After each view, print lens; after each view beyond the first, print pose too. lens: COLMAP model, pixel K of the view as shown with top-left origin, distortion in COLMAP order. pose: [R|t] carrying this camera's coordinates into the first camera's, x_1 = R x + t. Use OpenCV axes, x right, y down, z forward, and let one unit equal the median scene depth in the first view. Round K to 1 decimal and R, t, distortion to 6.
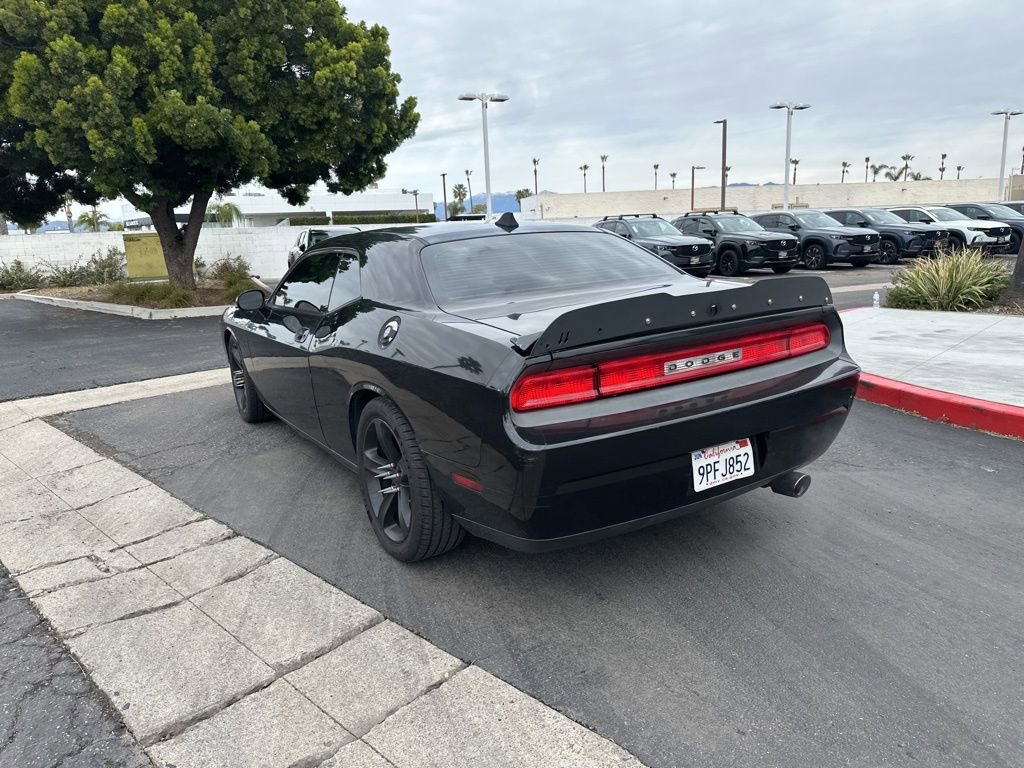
lens RADIAL K [[720.0, 0, 510.0], [0, 720.0, 388.3], [0, 0, 1]] dist [0.032898, -0.033853]
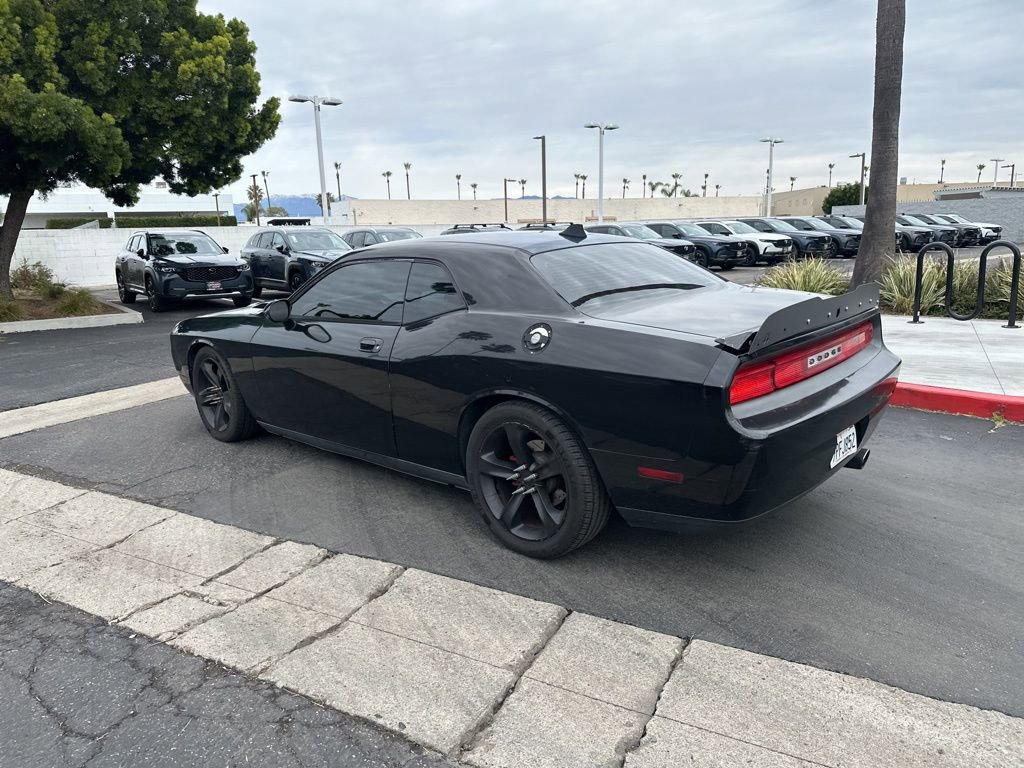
lens RADIAL K [[716.1, 0, 512.0], [0, 716.1, 384.0], [0, 0, 1]] dist [0.035129, -0.031245]
pose [[0.963359, -0.042600, 0.264812, -0.125327], [0.046267, 0.998900, -0.007622, -0.001519], [-0.264196, 0.019595, 0.964270, 0.003001]]
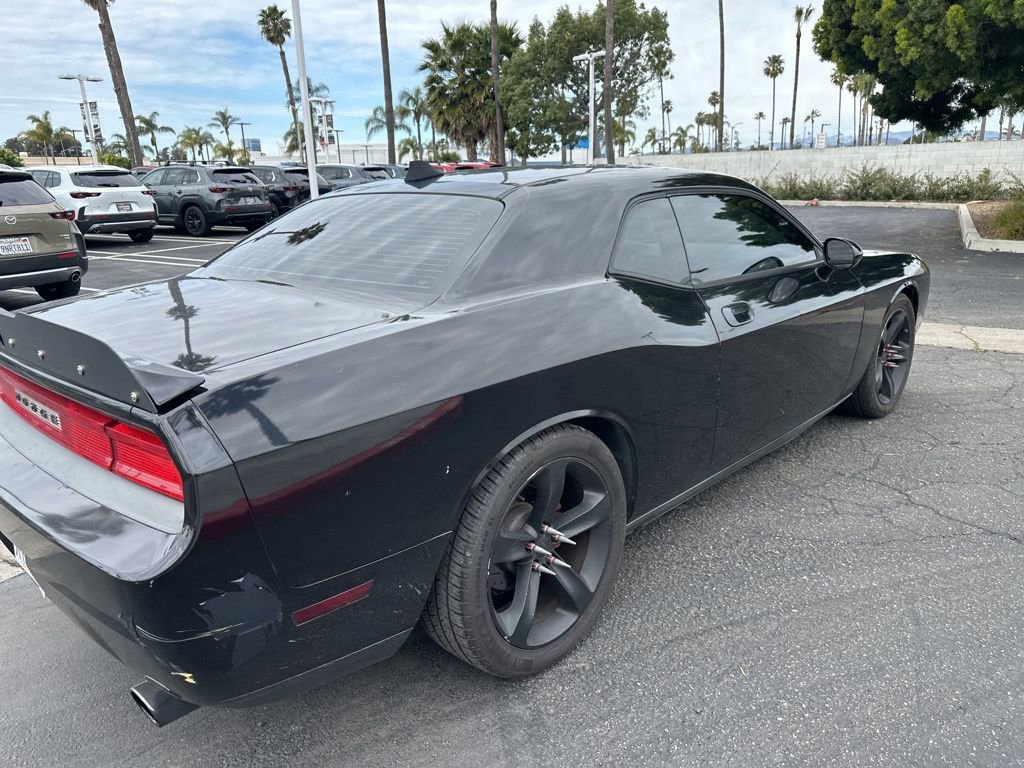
lens RADIAL K [[725.2, 0, 510.3], [0, 725.2, 395.9], [0, 0, 1]] dist [0.011713, -0.006997]
pose [[0.254445, 0.318103, -0.913273, 0.244512], [-0.189175, 0.942483, 0.275571, -0.078289], [0.948404, 0.102651, 0.299987, 0.291127]]
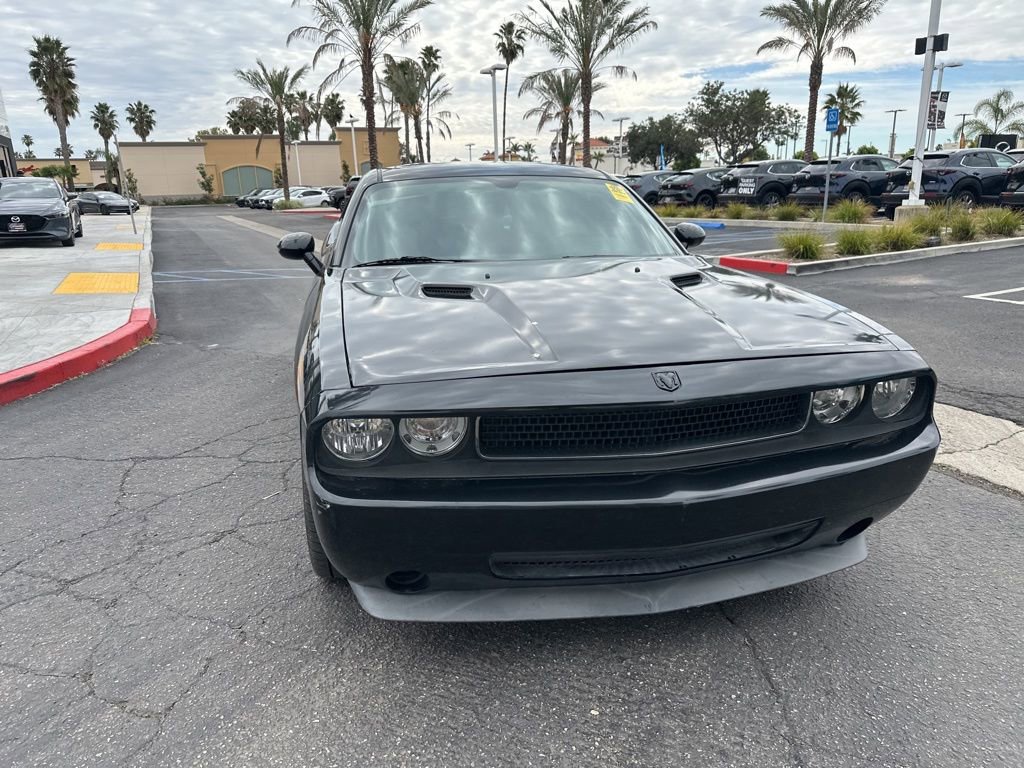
lens RADIAL K [[722.4, 0, 510.5], [0, 722.4, 387.3], [0, 0, 1]] dist [0.024670, -0.026101]
pose [[-0.939779, -0.018229, 0.341295, -0.184267], [0.142178, 0.887224, 0.438885, -0.147401], [-0.310806, 0.460979, -0.831203, 0.741656]]
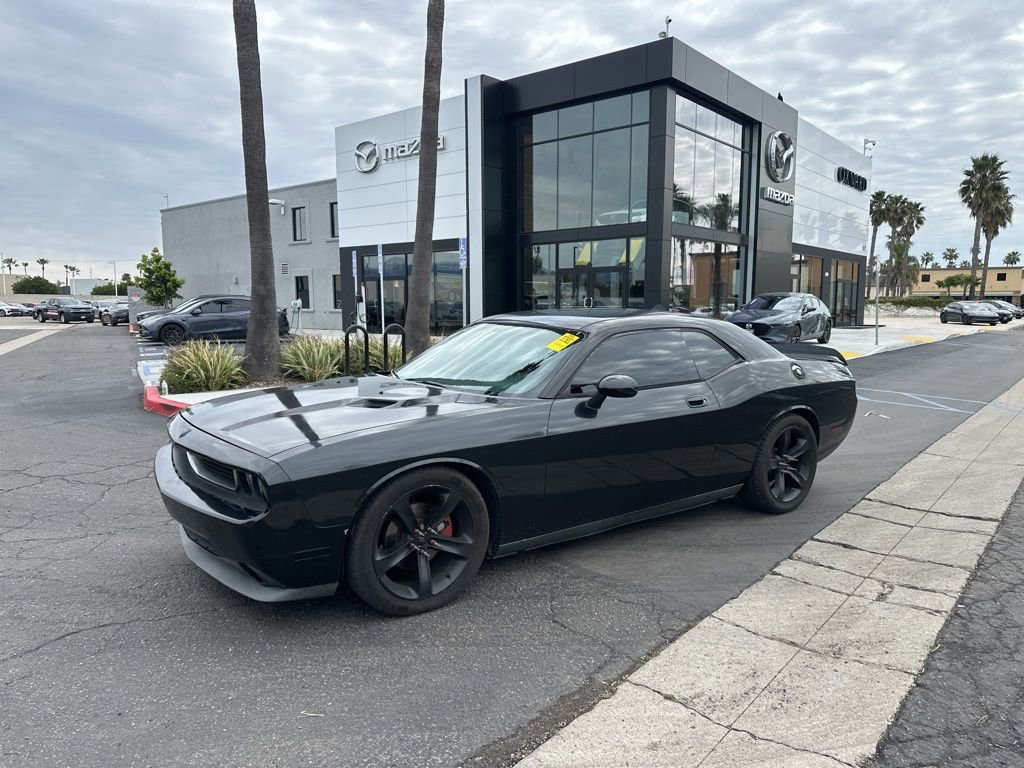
lens RADIAL K [[720.0, 0, 510.0], [0, 720.0, 388.3], [0, 0, 1]] dist [0.032898, -0.033853]
pose [[-0.087996, -0.072054, 0.993511, -0.484819], [0.209842, 0.973658, 0.089200, -0.089348], [-0.973767, 0.216330, -0.070558, 0.472425]]
